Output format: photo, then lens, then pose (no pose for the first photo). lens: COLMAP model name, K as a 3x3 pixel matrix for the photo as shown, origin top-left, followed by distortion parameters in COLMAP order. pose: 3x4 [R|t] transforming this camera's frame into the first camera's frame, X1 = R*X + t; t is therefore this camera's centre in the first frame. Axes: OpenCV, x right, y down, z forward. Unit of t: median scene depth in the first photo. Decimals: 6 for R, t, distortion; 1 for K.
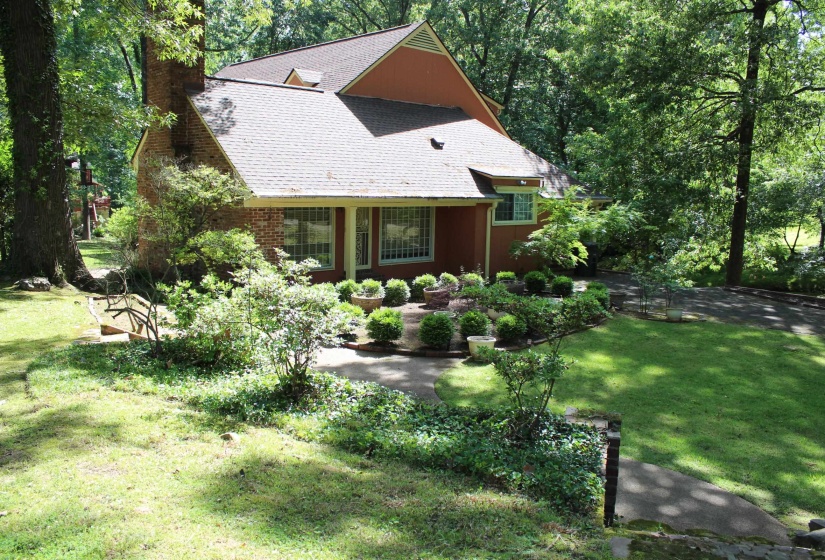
lens RADIAL K [[690.8, 0, 411.7], [0, 690.8, 278.8], [0, 0, 1]] dist [-0.119749, 0.068918]
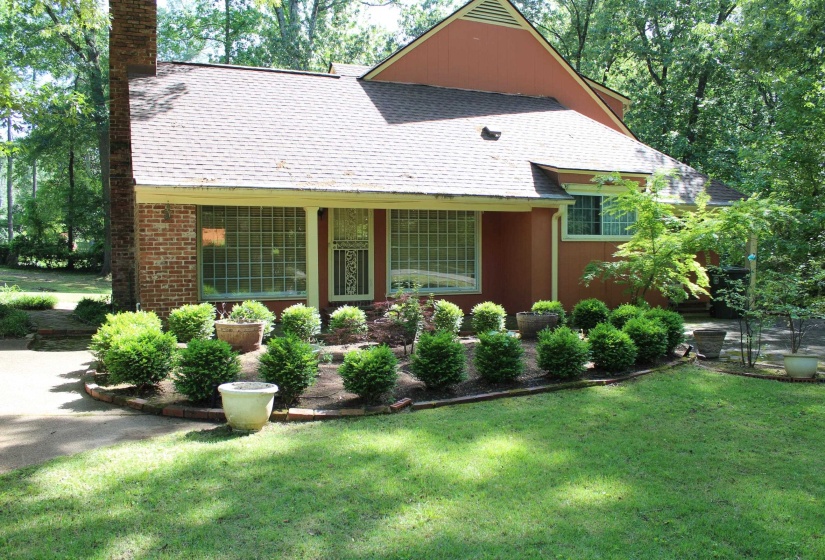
lens RADIAL K [[690.8, 0, 413.0], [0, 690.8, 281.7], [0, 0, 1]] dist [-0.119749, 0.068918]
pose [[0.942469, -0.012573, -0.334058, 0.205993], [-0.020243, 0.995312, -0.094571, 0.031096], [0.333681, 0.095892, 0.937796, 0.314998]]
